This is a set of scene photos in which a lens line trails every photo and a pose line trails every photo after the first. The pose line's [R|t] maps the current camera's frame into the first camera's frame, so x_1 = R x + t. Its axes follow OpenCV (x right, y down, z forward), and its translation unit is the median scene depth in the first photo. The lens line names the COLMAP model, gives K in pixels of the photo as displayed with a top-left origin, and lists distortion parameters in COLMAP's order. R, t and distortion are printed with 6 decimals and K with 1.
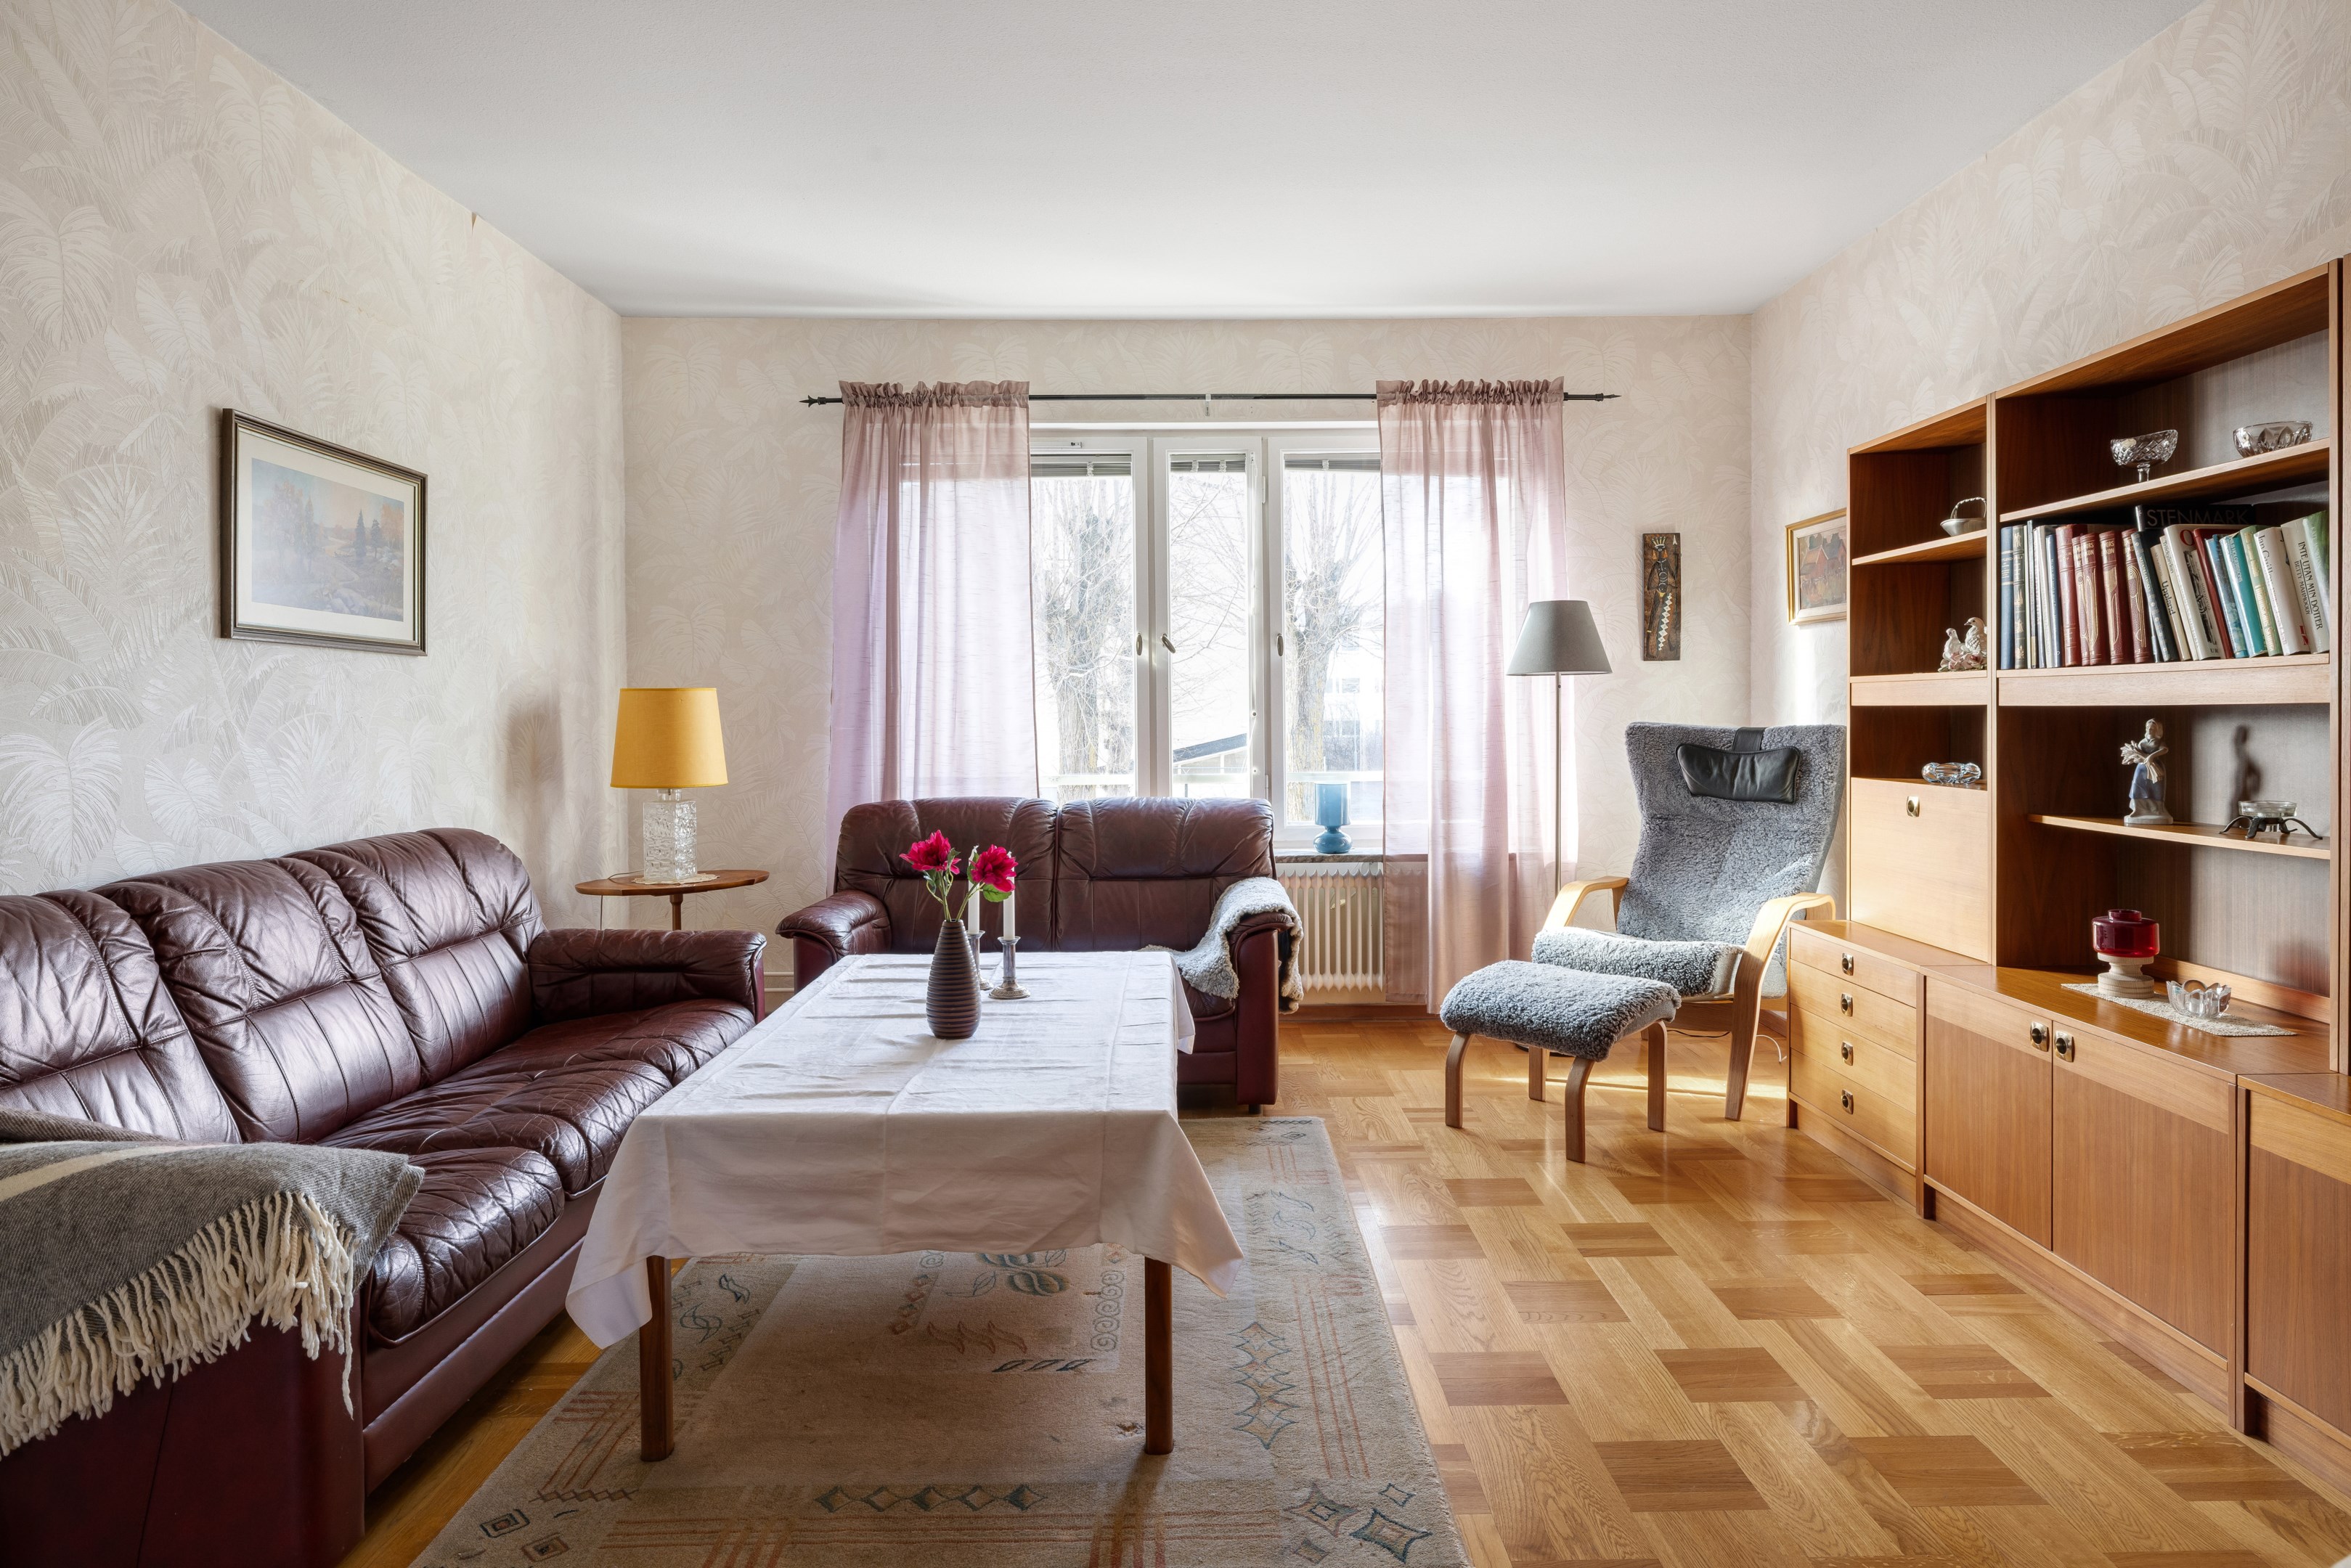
lens RADIAL K [[1391.9, 0, 1182.1], [0, 1391.9, 773.8], [0, 0, 1]] dist [0.000761, -0.003714]
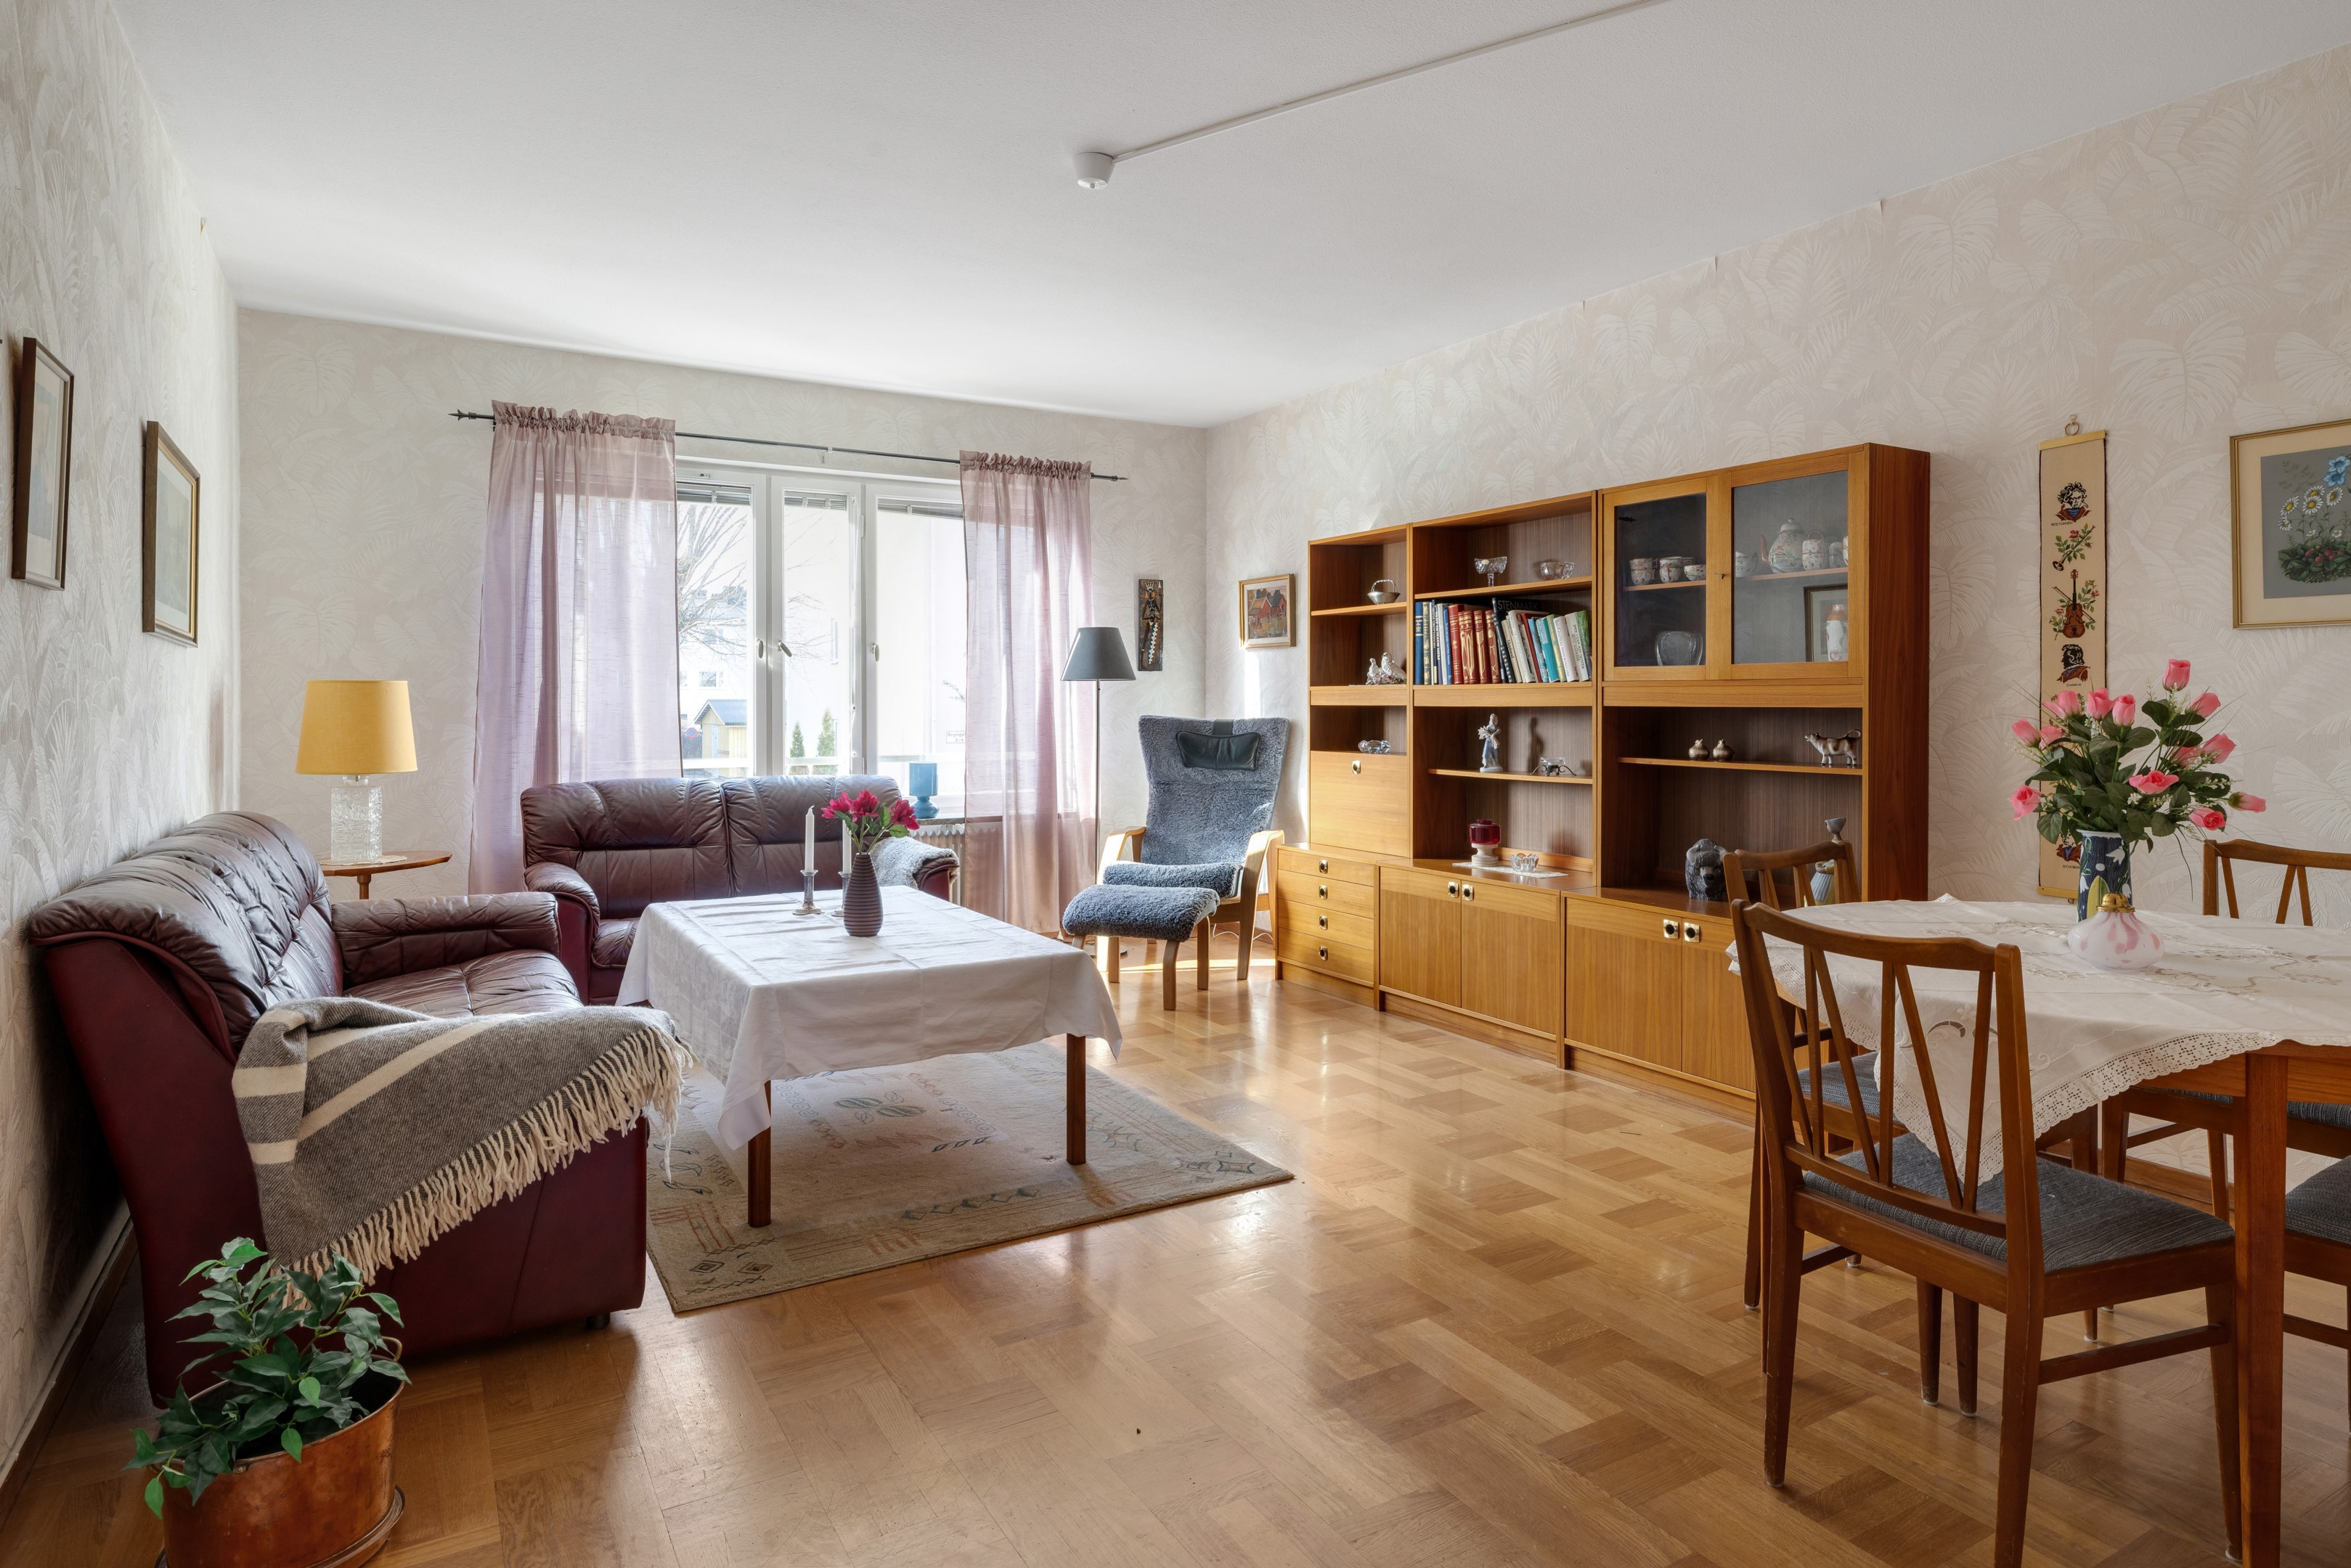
lens RADIAL K [[1391.9, 0, 1165.7], [0, 1391.9, 787.6], [0, 0, 1]] dist [0.000761, -0.003714]
pose [[0.865445, -0.022429, 0.500502, -0.452655], [0.015863, 0.999723, 0.017369, 0.014402], [-0.500753, -0.007093, 0.865561, -0.278362]]
